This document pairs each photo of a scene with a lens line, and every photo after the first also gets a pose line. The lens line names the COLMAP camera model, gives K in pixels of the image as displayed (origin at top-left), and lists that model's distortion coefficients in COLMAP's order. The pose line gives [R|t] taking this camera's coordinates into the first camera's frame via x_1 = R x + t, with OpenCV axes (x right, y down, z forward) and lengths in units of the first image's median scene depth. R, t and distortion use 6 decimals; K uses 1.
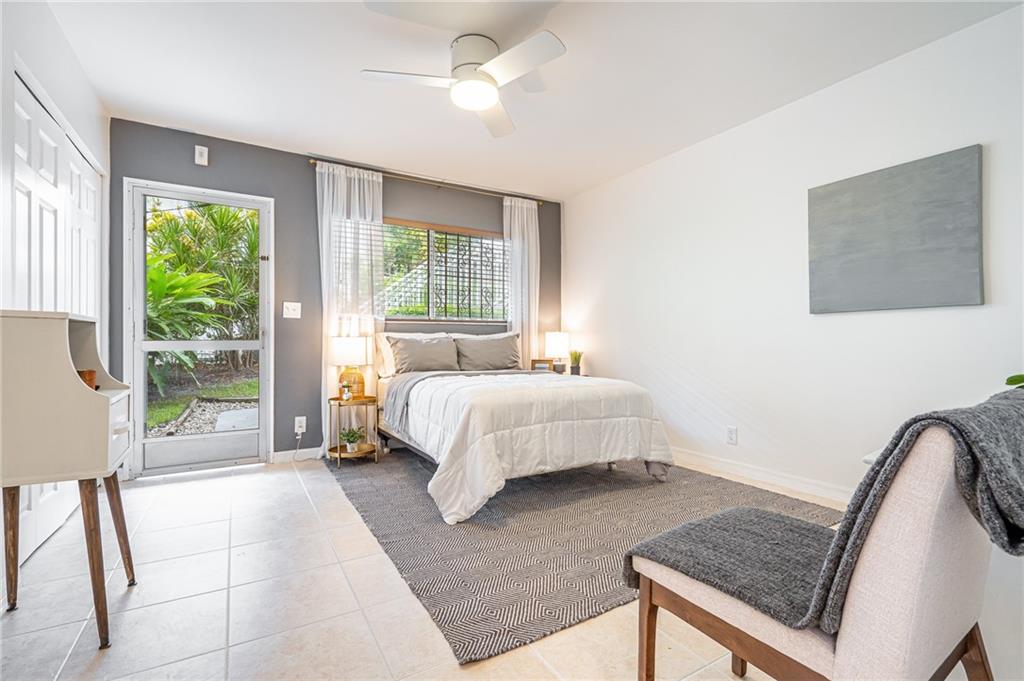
lens RADIAL K [[469.3, 0, 514.8], [0, 469.3, 338.5], [0, 0, 1]] dist [-0.000392, 0.000474]
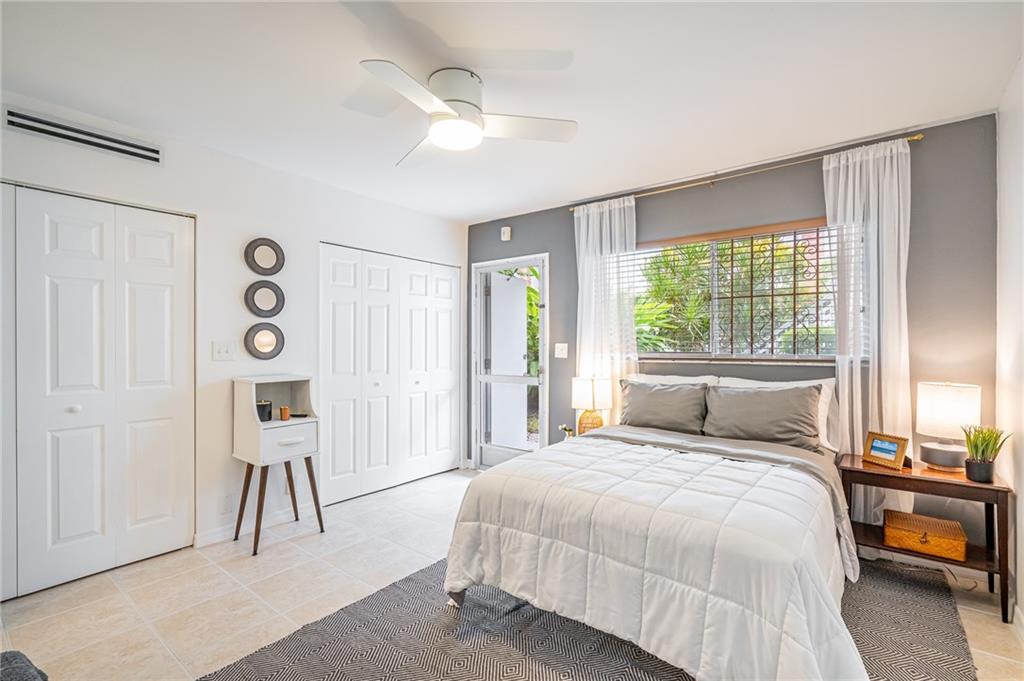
lens RADIAL K [[469.3, 0, 514.8], [0, 469.3, 338.5], [0, 0, 1]] dist [-0.000392, 0.000474]
pose [[0.358116, -0.010693, -0.933616, 0.502605], [0.008175, 0.999932, -0.008317, -0.078902], [0.933641, -0.004654, 0.358179, 0.500258]]
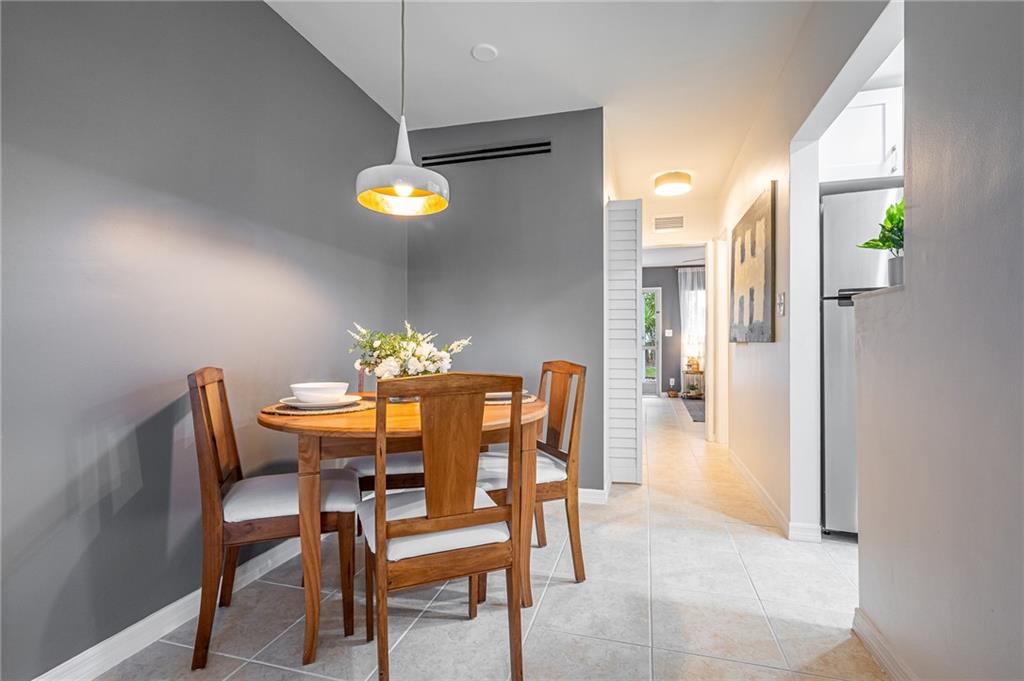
lens RADIAL K [[469.3, 0, 514.8], [0, 469.3, 338.5], [0, 0, 1]] dist [-0.000392, 0.000474]
pose [[0.695714, -0.002814, -0.718313, 0.677449], [0.004200, 0.999991, 0.000151, -0.035346], [0.718307, -0.003122, 0.695720, -1.189478]]
